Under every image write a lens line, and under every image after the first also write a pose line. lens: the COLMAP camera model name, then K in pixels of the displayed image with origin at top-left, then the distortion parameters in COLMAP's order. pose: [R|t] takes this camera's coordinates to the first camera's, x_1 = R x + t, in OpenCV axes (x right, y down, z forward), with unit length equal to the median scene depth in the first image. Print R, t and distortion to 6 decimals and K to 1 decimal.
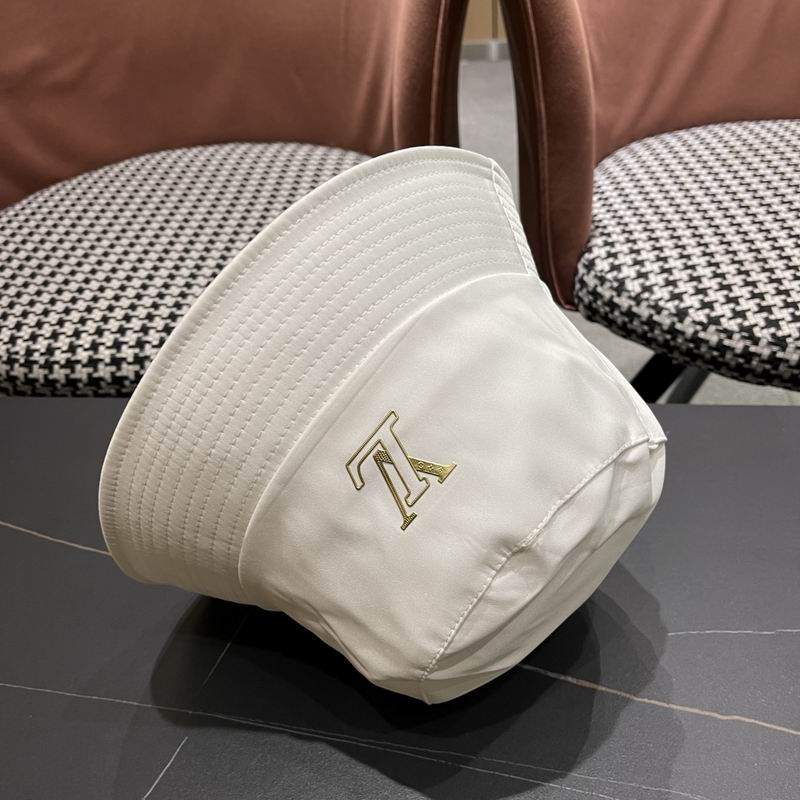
lens RADIAL K [[843.3, 0, 396.7], [0, 843.3, 393.8], [0, 0, 1]] dist [0.011492, 0.000000]
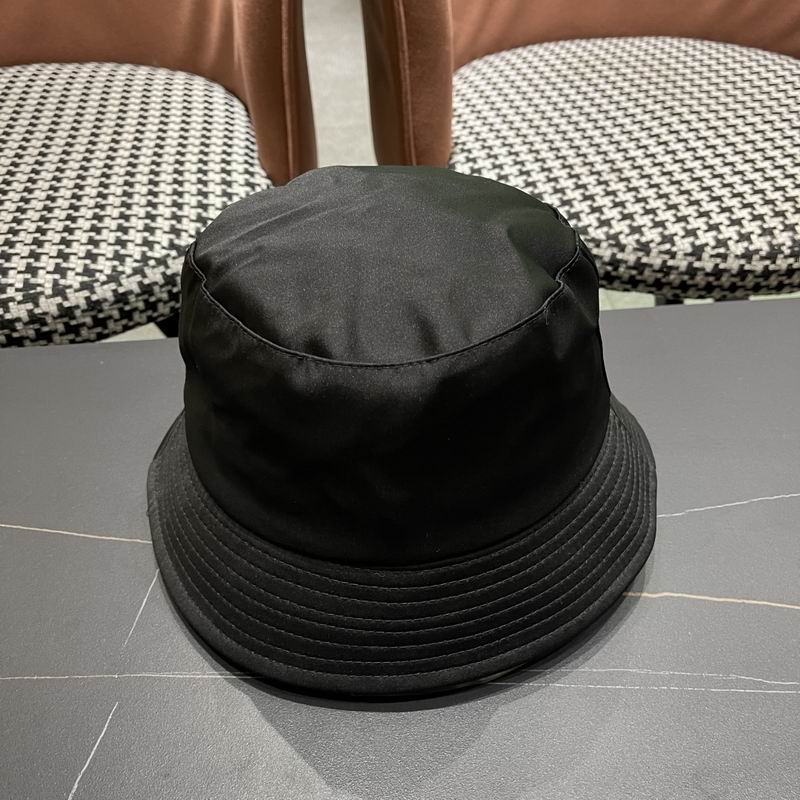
lens RADIAL K [[843.3, 0, 409.4], [0, 843.3, 412.4], [0, 0, 1]] dist [0.011492, 0.000000]
pose [[0.970386, -0.094148, 0.222457, -0.070133], [0.075874, 0.993108, 0.089328, 0.023192], [-0.229334, -0.069804, 0.970841, 0.040205]]
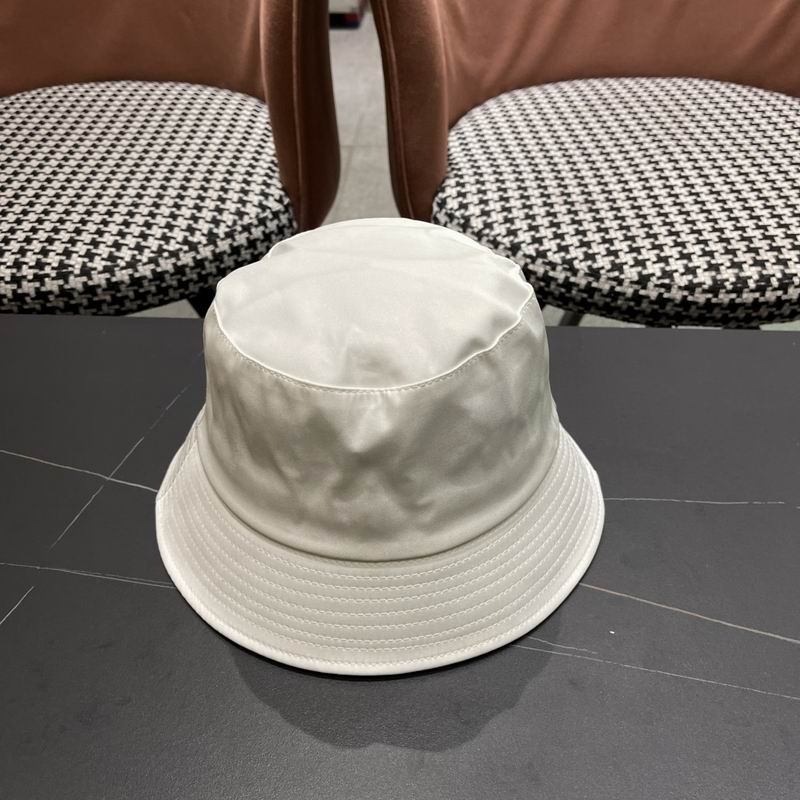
lens RADIAL K [[843.3, 0, 400.5], [0, 843.3, 410.9], [0, 0, 1]] dist [0.011492, 0.000000]
pose [[0.997387, 0.009421, 0.071620, 0.103801], [-0.014102, 0.997776, 0.065147, 0.048516], [-0.070847, -0.065987, 0.995302, -0.112681]]
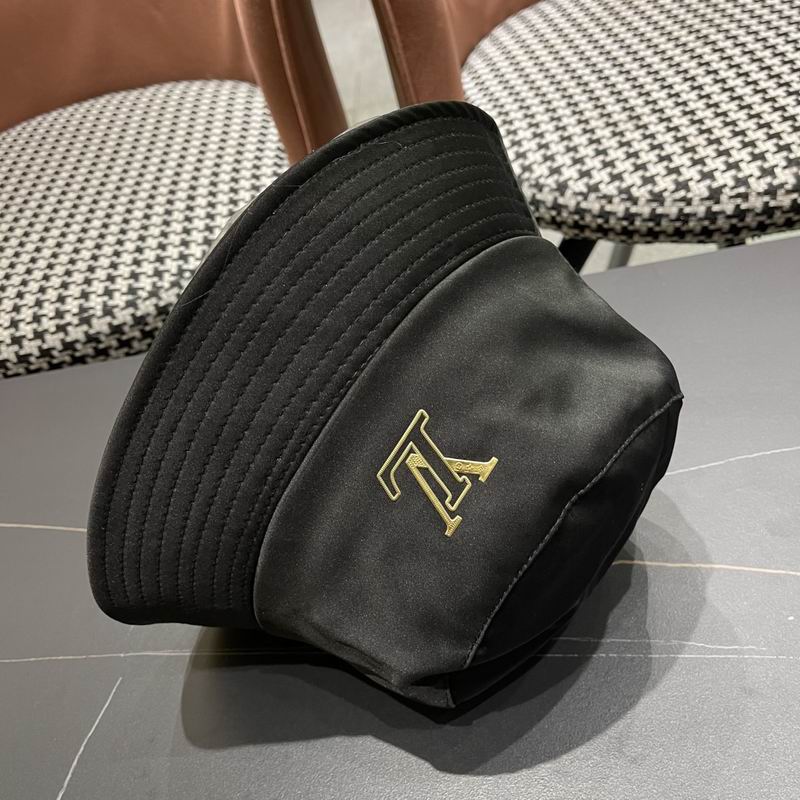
lens RADIAL K [[843.3, 0, 404.7], [0, 843.3, 411.3], [0, 0, 1]] dist [0.011492, 0.000000]
pose [[0.982140, -0.188046, 0.006312, 0.094919], [0.186114, 0.975877, 0.114127, 0.014565], [-0.027620, -0.110914, 0.993446, -0.016436]]
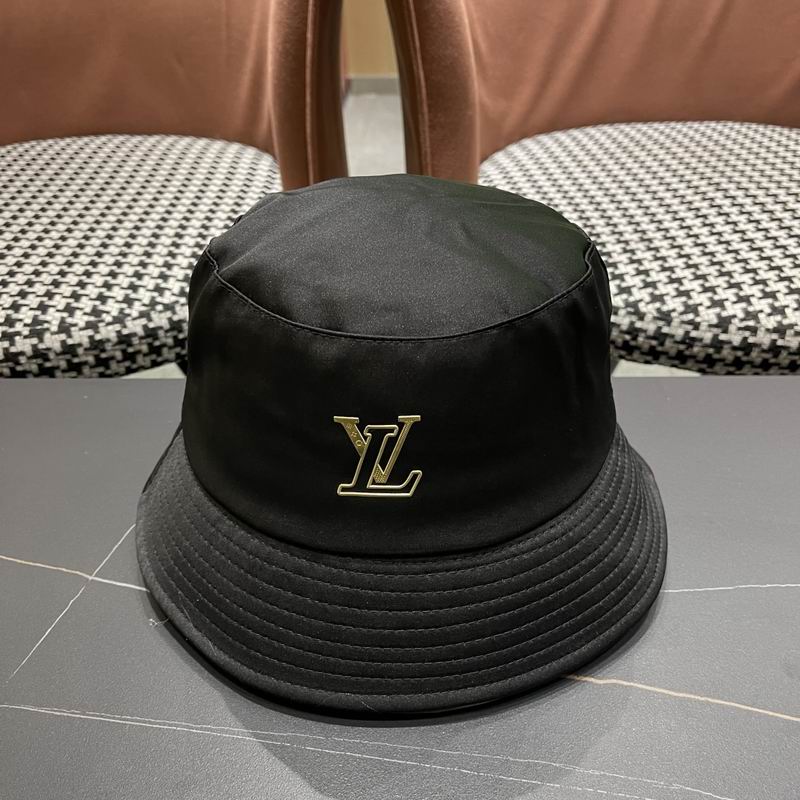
lens RADIAL K [[843.3, 0, 399.0], [0, 843.3, 403.4], [0, 0, 1]] dist [0.011492, 0.000000]
pose [[0.995295, -0.006252, 0.096693, 0.049656], [0.010519, 0.998990, -0.043683, 0.071031], [-0.096322, 0.044494, 0.994355, 0.062082]]
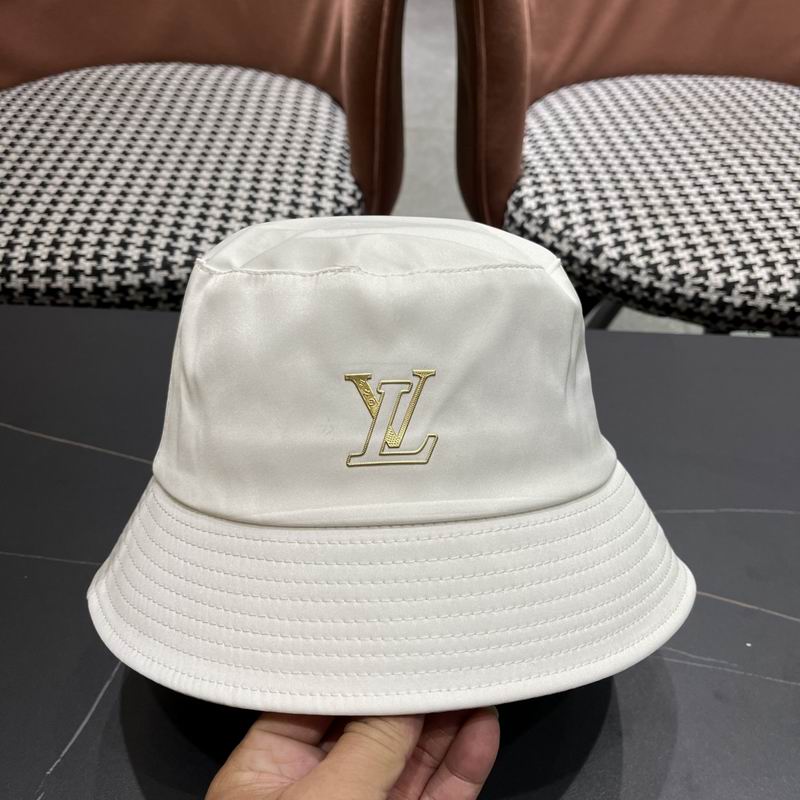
lens RADIAL K [[843.3, 0, 403.7], [0, 843.3, 415.6], [0, 0, 1]] dist [0.011492, 0.000000]
pose [[0.993812, 0.022413, 0.108793, -0.034250], [-0.032994, 0.994790, 0.096460, 0.022719], [-0.106064, -0.099453, 0.989373, -0.099759]]
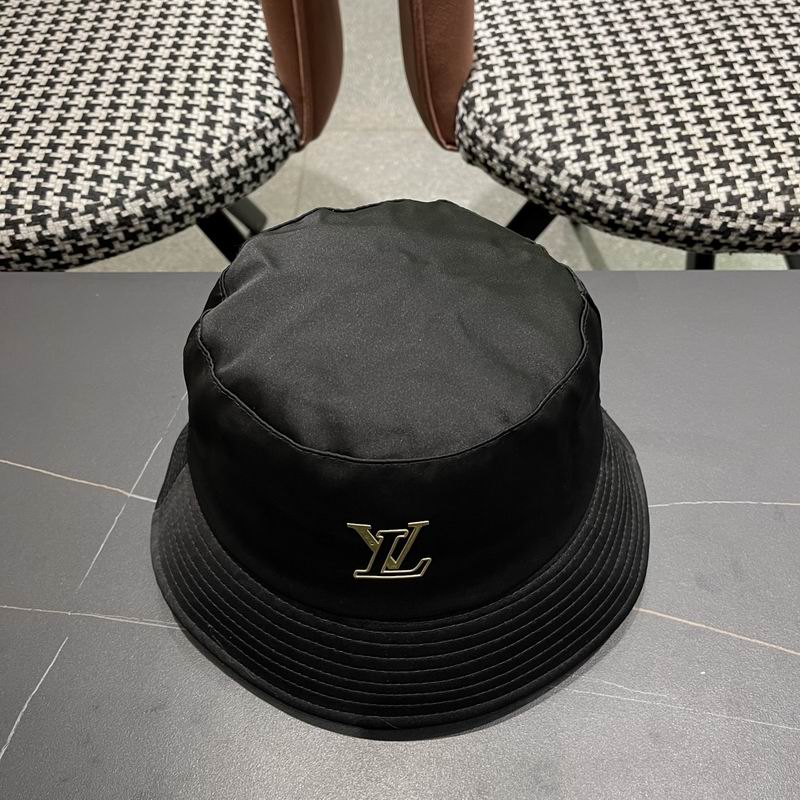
lens RADIAL K [[843.3, 0, 407.1], [0, 843.3, 418.1], [0, 0, 1]] dist [0.011492, 0.000000]
pose [[0.994820, -0.046775, 0.090248, 0.060568], [0.017464, 0.953285, 0.301566, -0.110114], [-0.100138, -0.298428, 0.949165, 0.006090]]
